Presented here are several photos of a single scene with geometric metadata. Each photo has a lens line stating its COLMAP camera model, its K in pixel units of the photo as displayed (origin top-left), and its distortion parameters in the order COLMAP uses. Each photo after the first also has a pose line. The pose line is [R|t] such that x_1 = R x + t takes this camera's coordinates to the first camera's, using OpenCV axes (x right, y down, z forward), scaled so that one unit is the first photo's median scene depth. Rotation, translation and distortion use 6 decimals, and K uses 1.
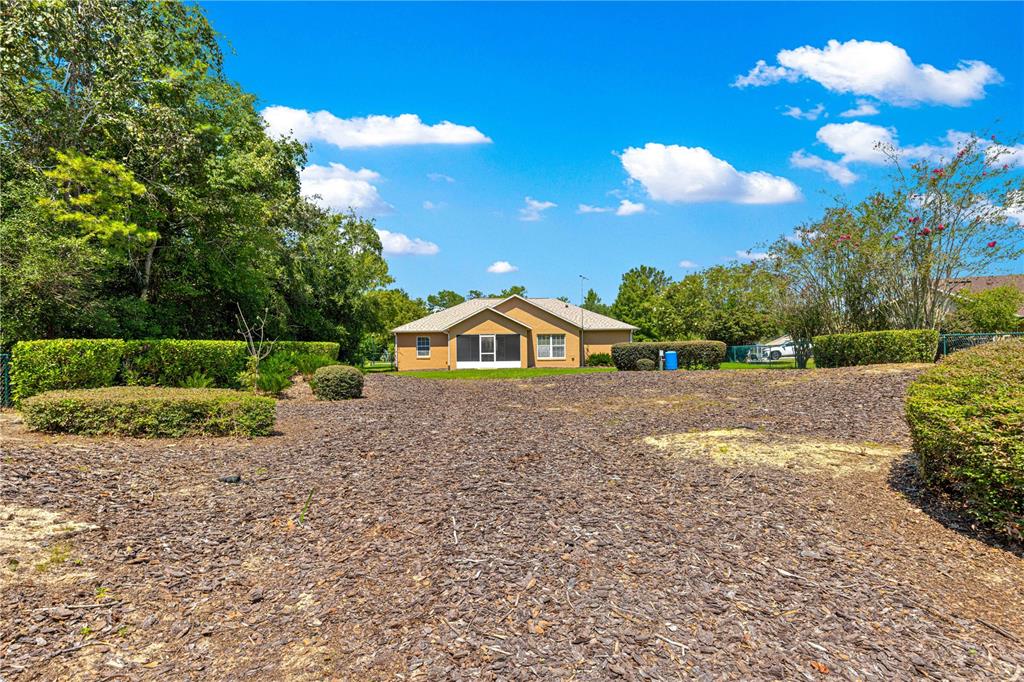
lens RADIAL K [[466.4, 0, 514.6], [0, 466.4, 340.4], [0, 0, 1]] dist [0.005247, -0.001284]
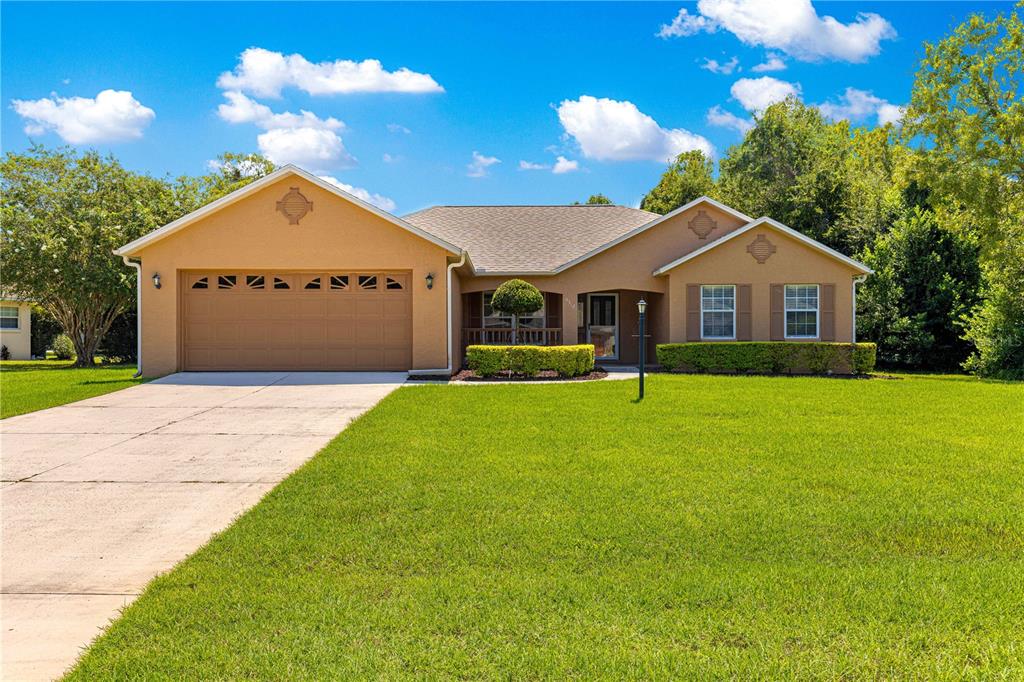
lens RADIAL K [[821.8, 0, 511.0], [0, 821.8, 339.4], [0, 0, 1]] dist [0.003414, -0.008391]
pose [[0.939088, -0.000071, 0.343678, -0.389362], [-0.008359, 0.999699, 0.023048, 0.022163], [-0.343576, -0.024517, 0.938805, -0.470318]]
